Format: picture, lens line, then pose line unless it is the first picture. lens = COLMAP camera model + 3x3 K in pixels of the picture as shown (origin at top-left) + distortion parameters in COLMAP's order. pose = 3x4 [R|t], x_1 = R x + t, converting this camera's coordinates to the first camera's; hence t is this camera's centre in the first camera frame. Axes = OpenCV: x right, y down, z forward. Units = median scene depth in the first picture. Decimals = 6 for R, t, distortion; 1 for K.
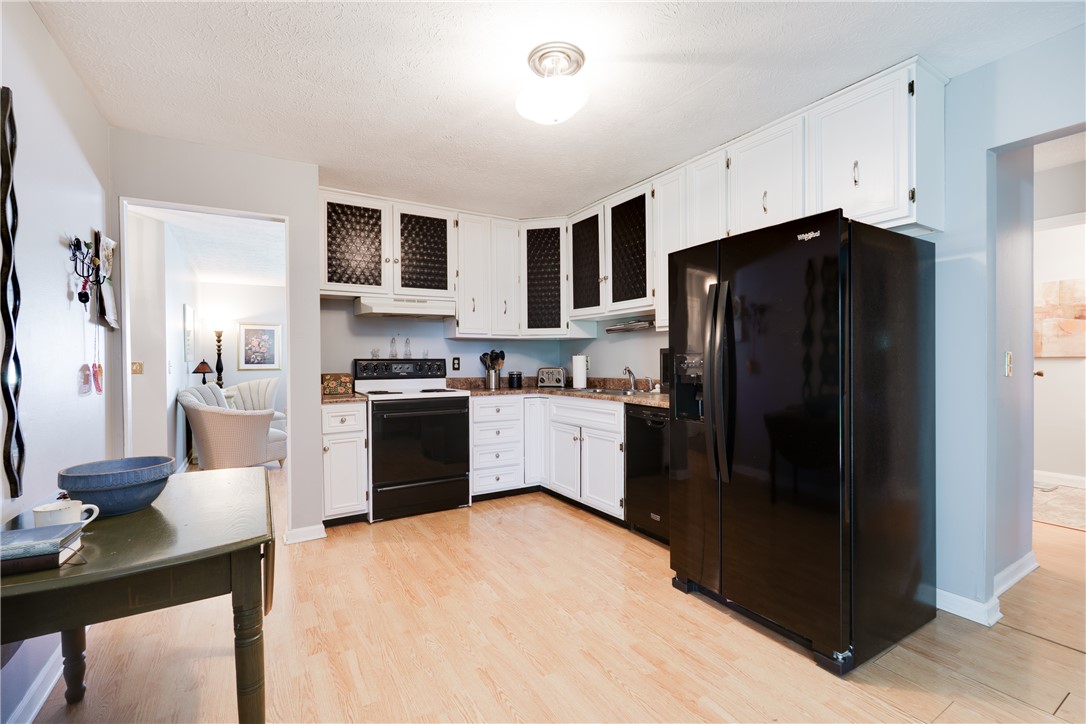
lens RADIAL K [[478.0, 0, 545.8], [0, 478.0, 363.4], [0, 0, 1]] dist [-0.003883, -0.000747]
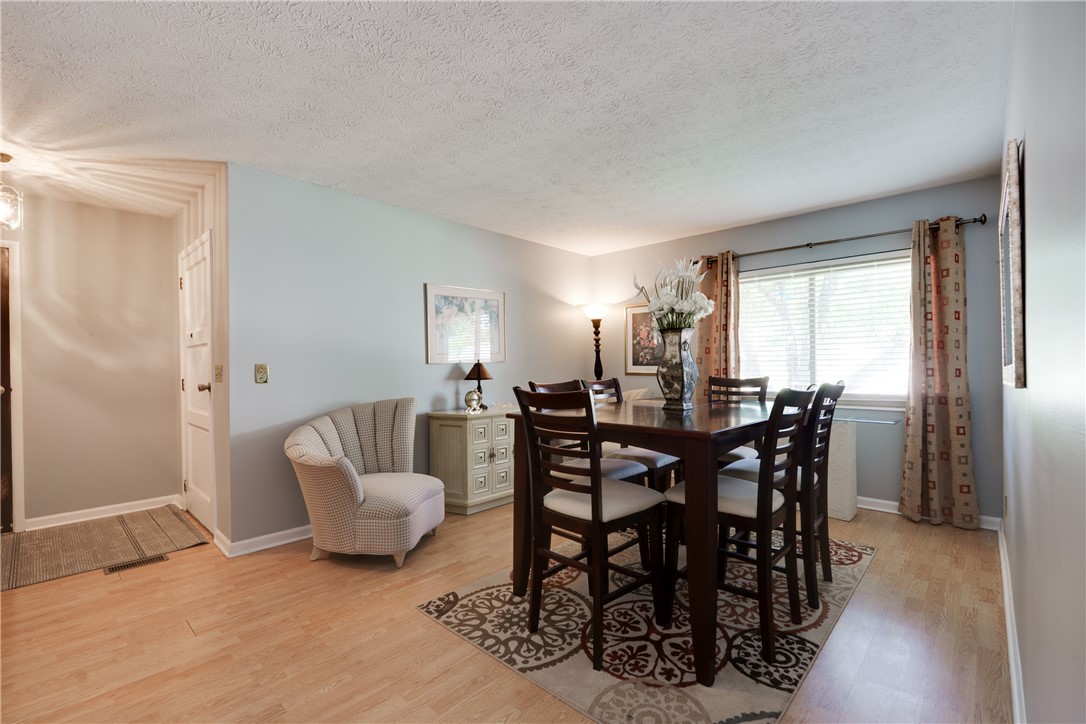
lens RADIAL K [[478.0, 0, 545.8], [0, 478.0, 363.4], [0, 0, 1]] dist [-0.003883, -0.000747]
pose [[0.269255, 0.010001, -0.963017, -0.007208], [-0.002324, 0.999950, 0.009735, -0.007980], [0.963066, -0.000383, 0.269265, 0.713265]]
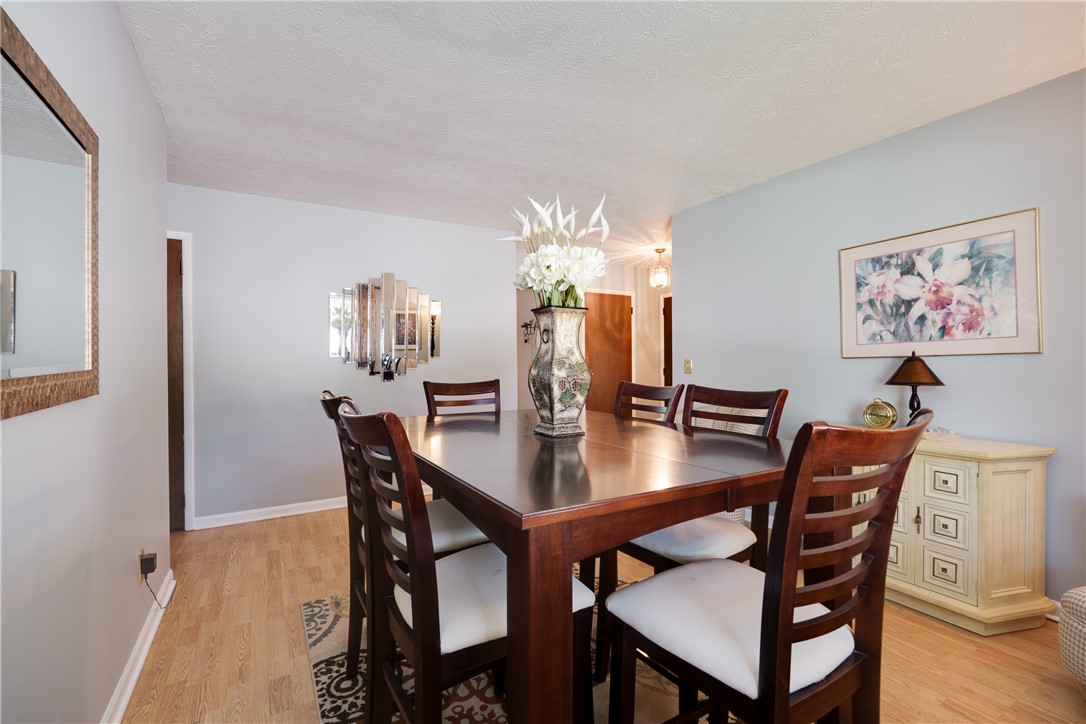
lens RADIAL K [[486.4, 0, 543.0], [0, 486.4, 362.0], [0, 0, 1]] dist [-0.000916, -0.000188]
pose [[-0.999539, 0.017518, 0.024805, -0.315234], [0.017791, 0.999783, 0.010848, -0.008029], [-0.024610, 0.011284, -0.999633, 1.127274]]
